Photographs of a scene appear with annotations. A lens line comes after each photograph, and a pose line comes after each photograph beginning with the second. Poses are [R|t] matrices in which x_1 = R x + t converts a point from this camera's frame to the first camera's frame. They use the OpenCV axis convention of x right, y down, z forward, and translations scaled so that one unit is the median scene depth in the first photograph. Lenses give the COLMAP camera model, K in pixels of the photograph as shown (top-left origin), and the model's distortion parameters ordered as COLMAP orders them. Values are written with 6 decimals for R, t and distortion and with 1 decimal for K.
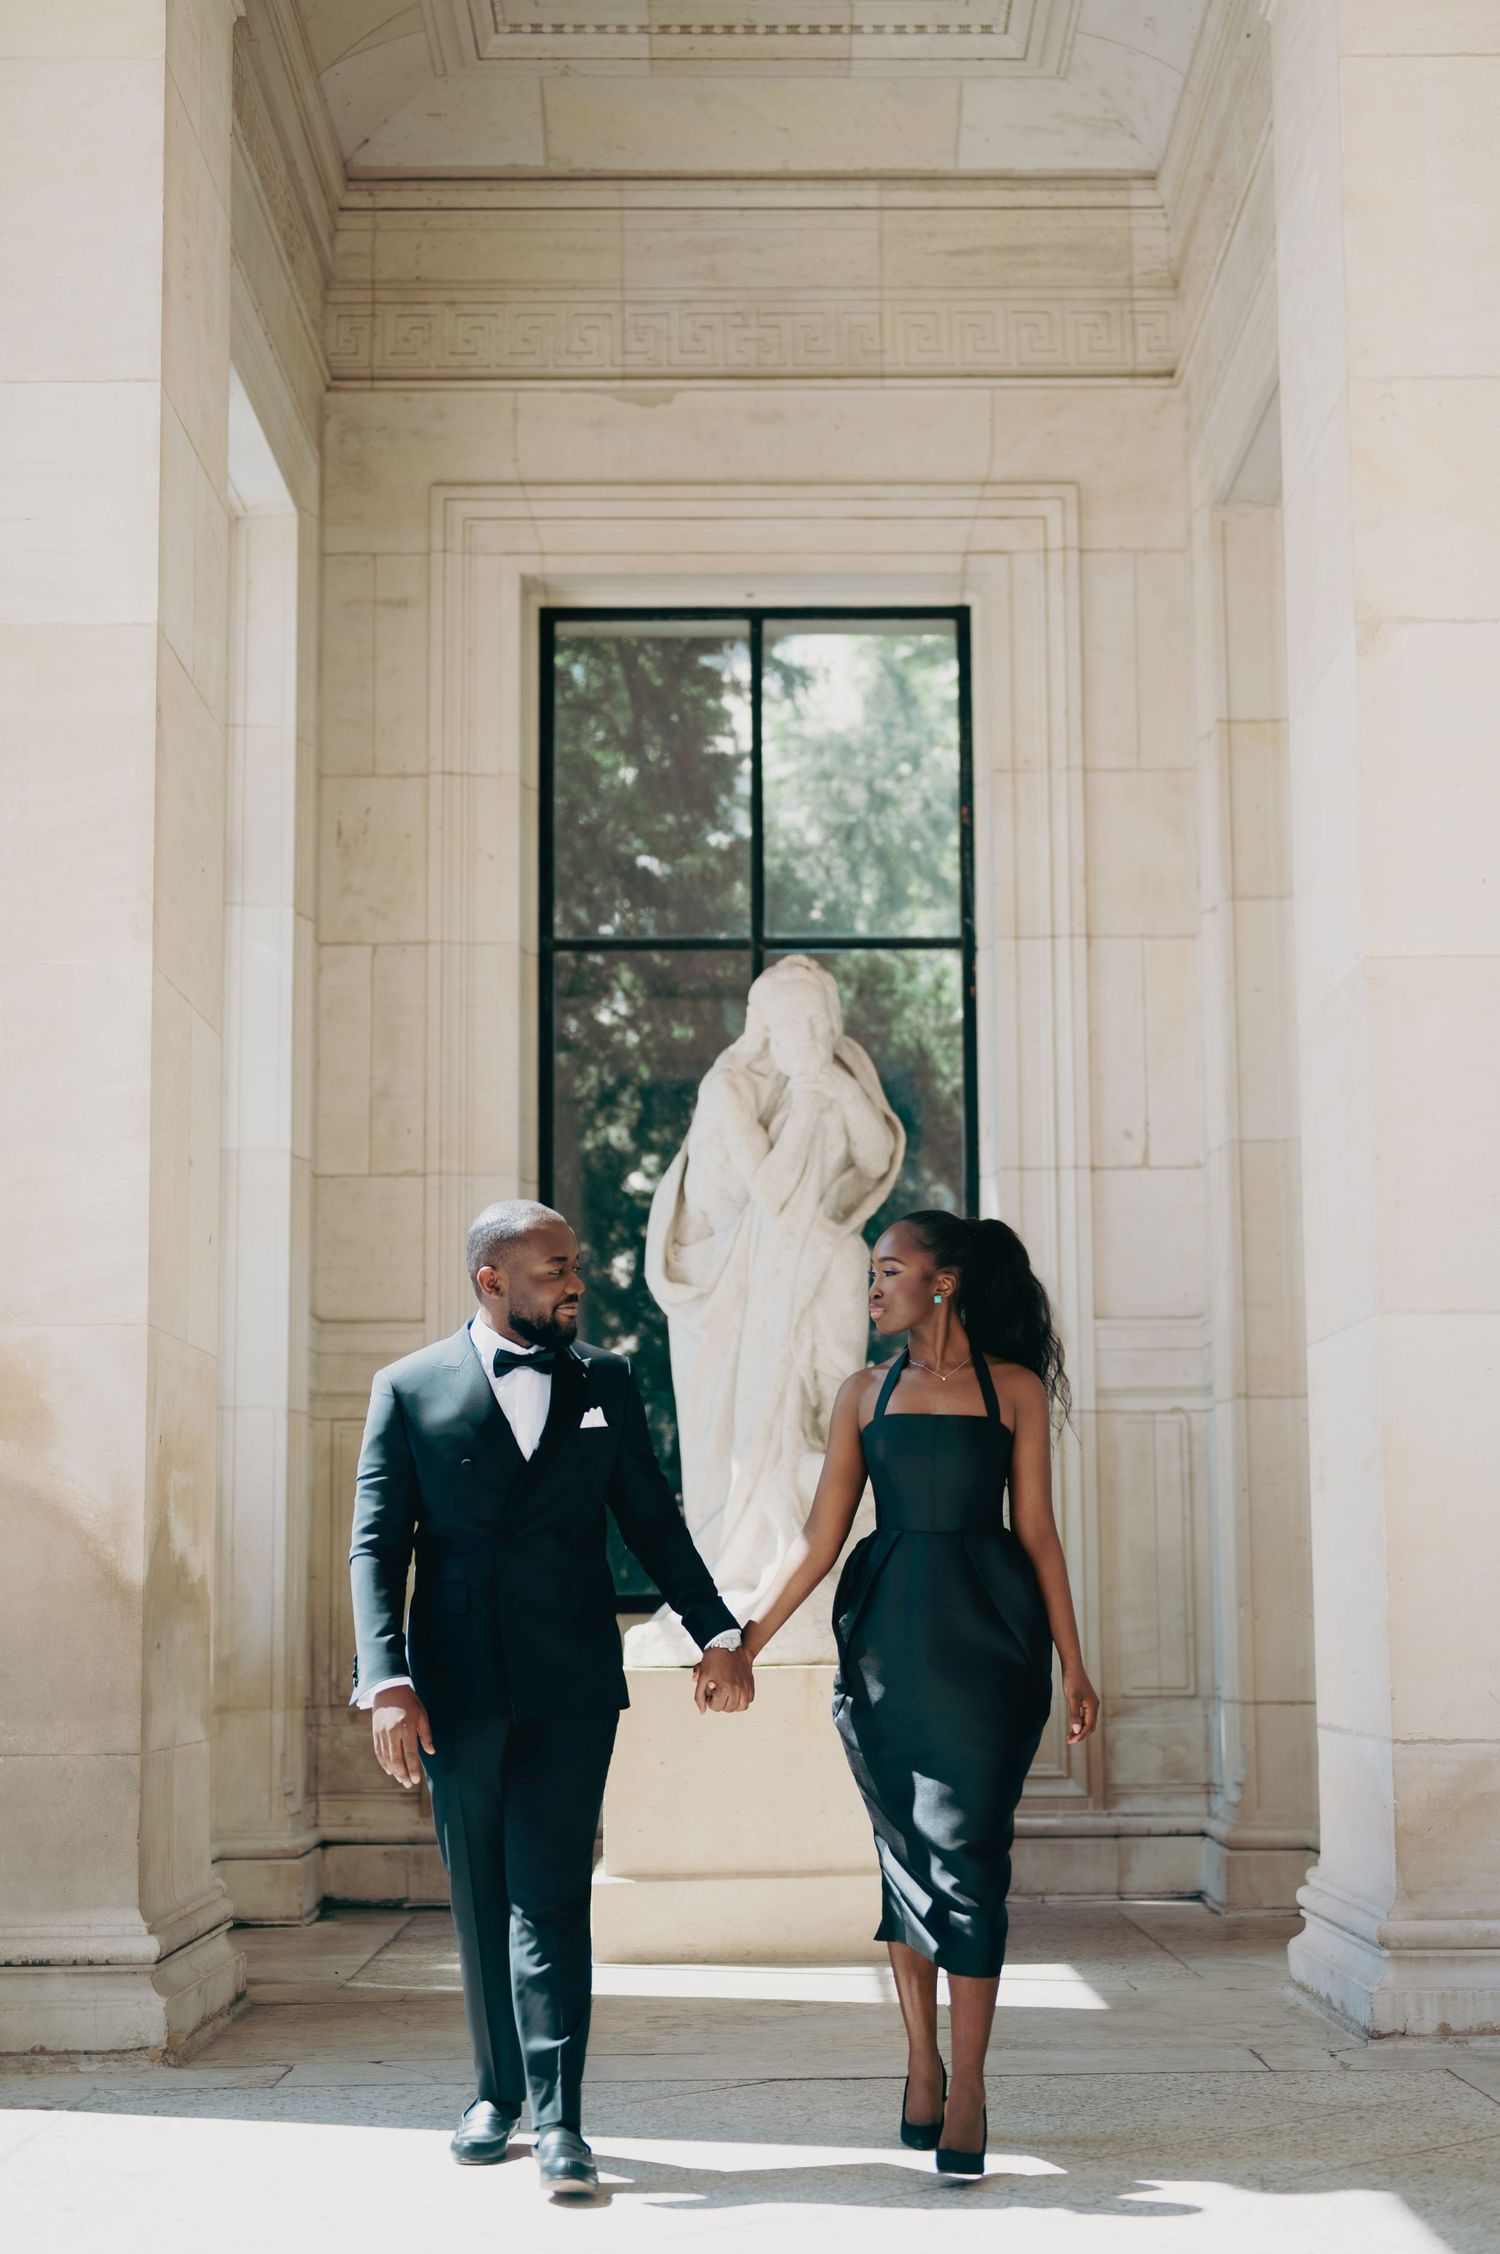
lens RADIAL K [[3503.5, 0, 744.5], [0, 3503.5, 1047.5], [0, 0, 1]] dist [-0.002021, -0.062444]
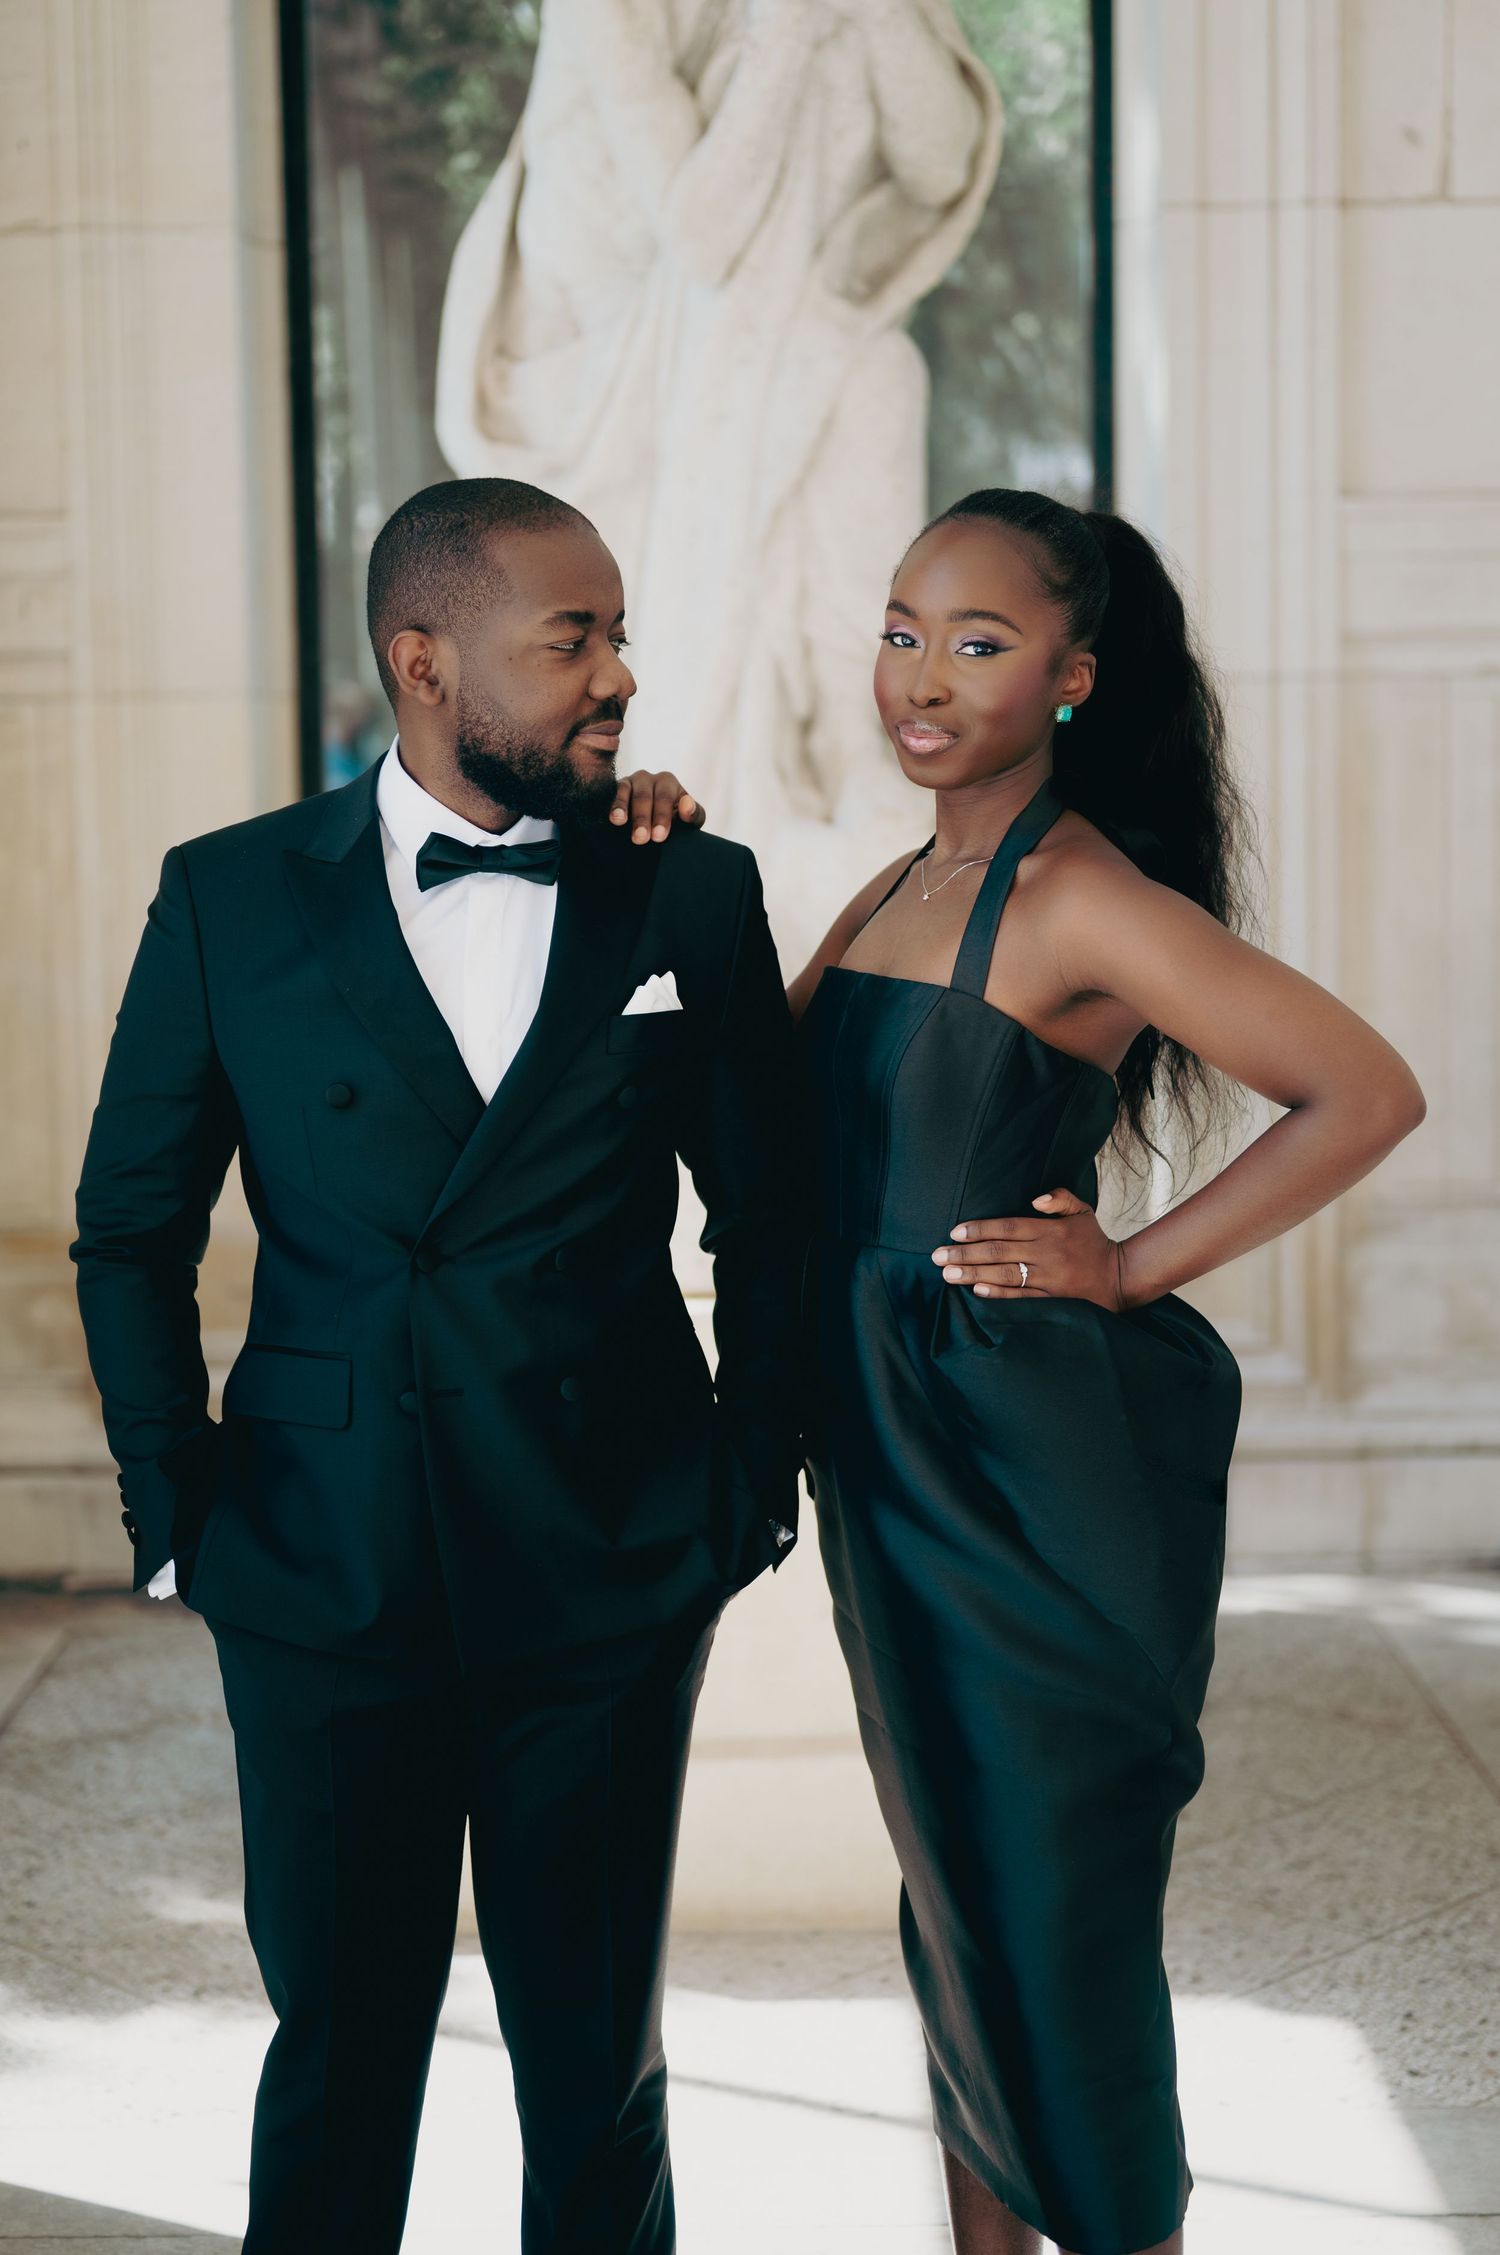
lens RADIAL K [[3505.1, 0, 744.5], [0, 3505.1, 1048.0], [0, 0, 1]] dist [-0.002021, -0.062444]
pose [[0.999952, -0.009747, 0.001210, 0.010962], [0.009155, 0.969576, 0.244619, 0.032333], [-0.003558, -0.244596, 0.969619, 0.540773]]
